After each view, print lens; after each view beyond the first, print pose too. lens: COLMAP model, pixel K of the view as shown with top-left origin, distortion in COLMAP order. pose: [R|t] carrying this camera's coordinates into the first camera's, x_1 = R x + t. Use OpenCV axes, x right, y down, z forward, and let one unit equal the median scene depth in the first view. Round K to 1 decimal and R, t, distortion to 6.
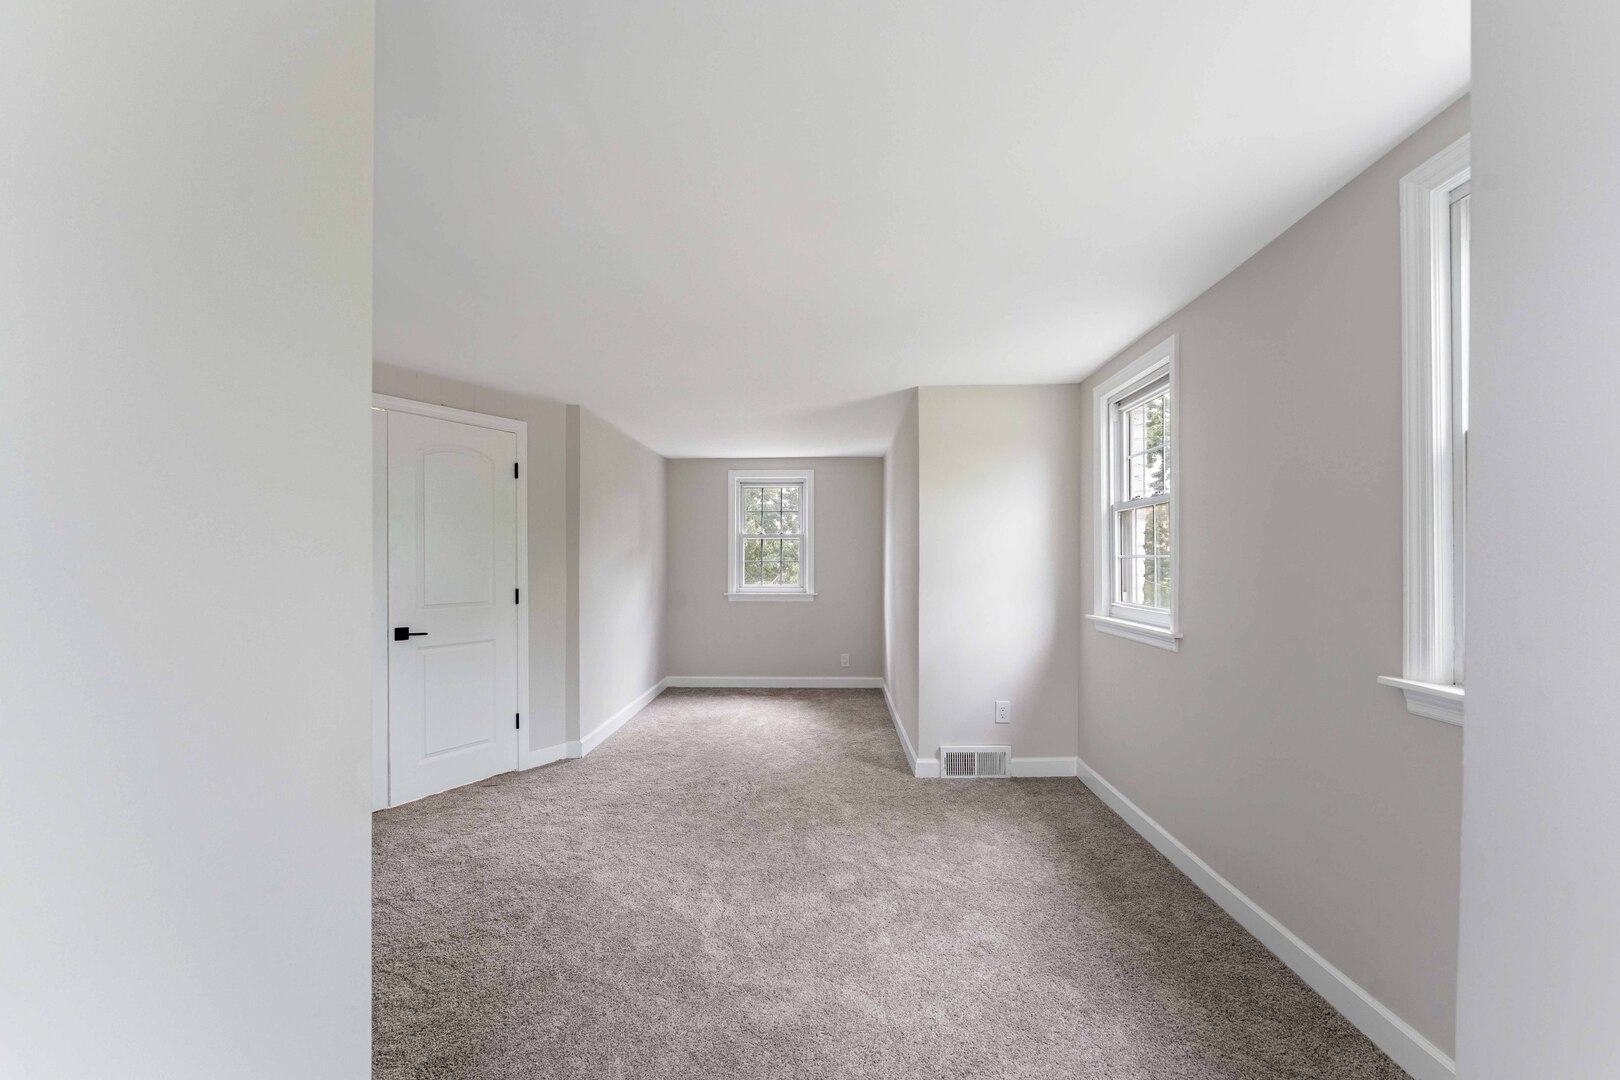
lens RADIAL K [[658.4, 0, 806.0], [0, 658.4, 556.5], [0, 0, 1]] dist [0.000862, -0.001017]
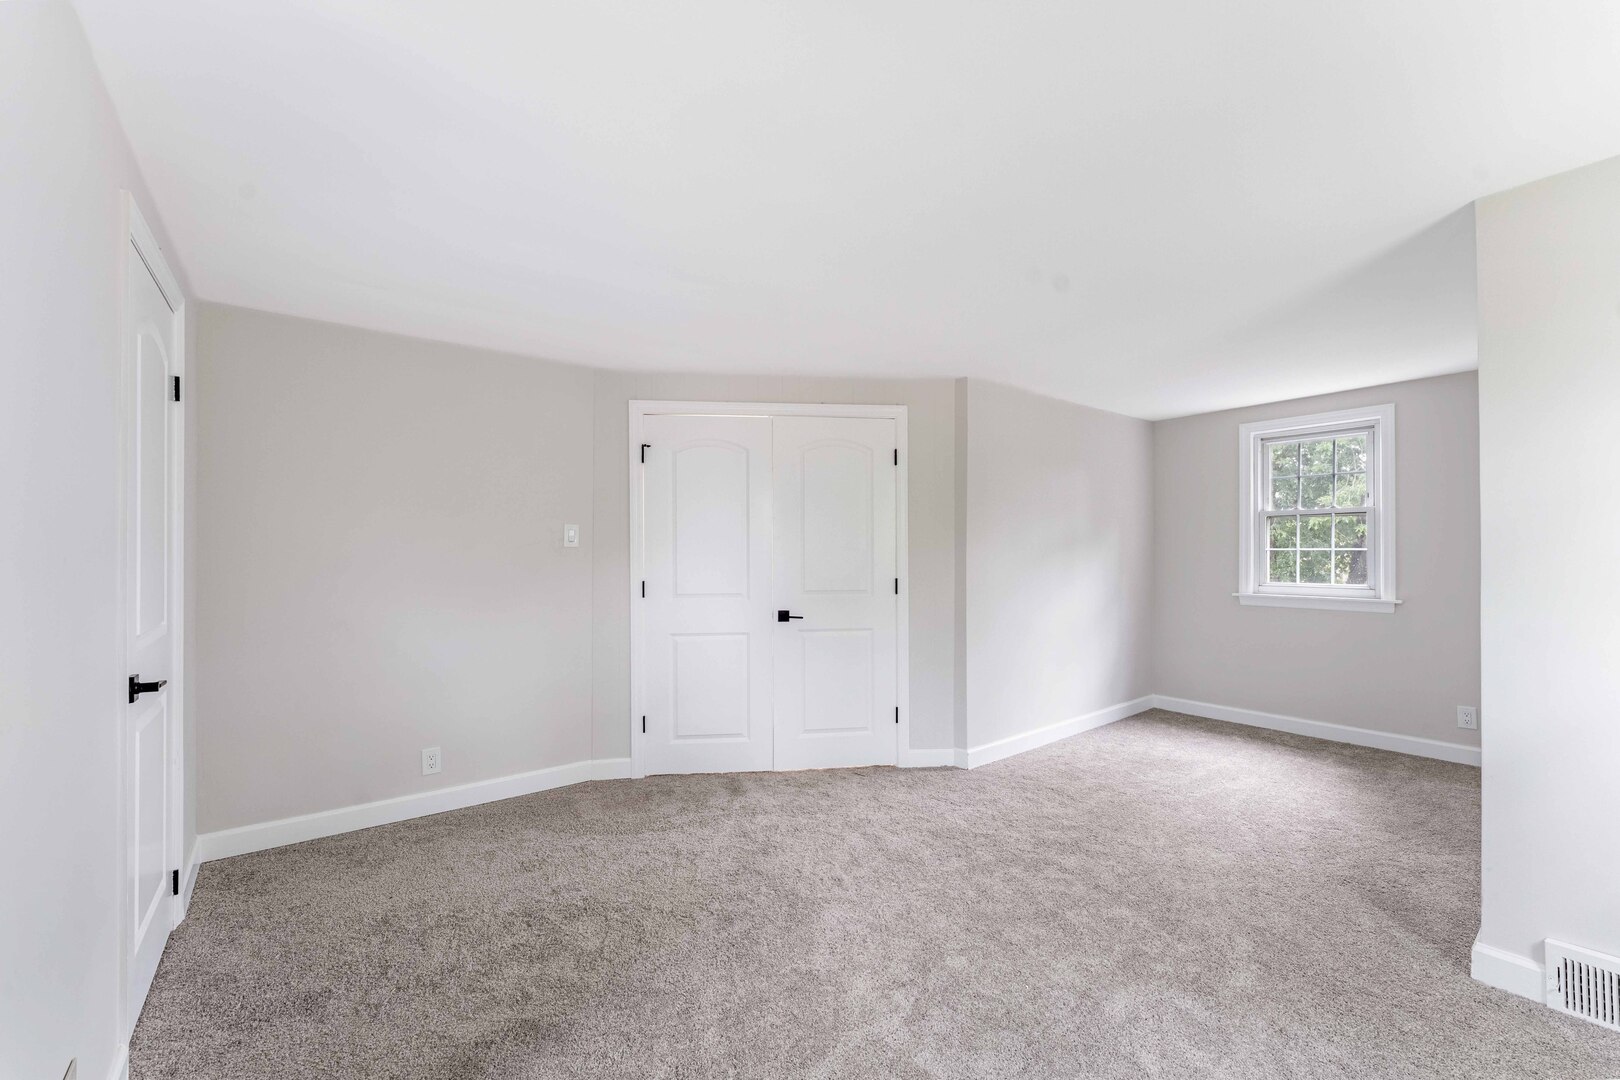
lens RADIAL K [[658.4, 0, 805.1], [0, 658.4, 542.8], [0, 0, 1]] dist [0.000862, -0.001017]
pose [[0.638015, -0.010191, -0.769957, 0.222465], [0.007727, 0.999947, -0.006832, 0.001836], [0.769985, -0.001591, 0.638060, 0.274392]]
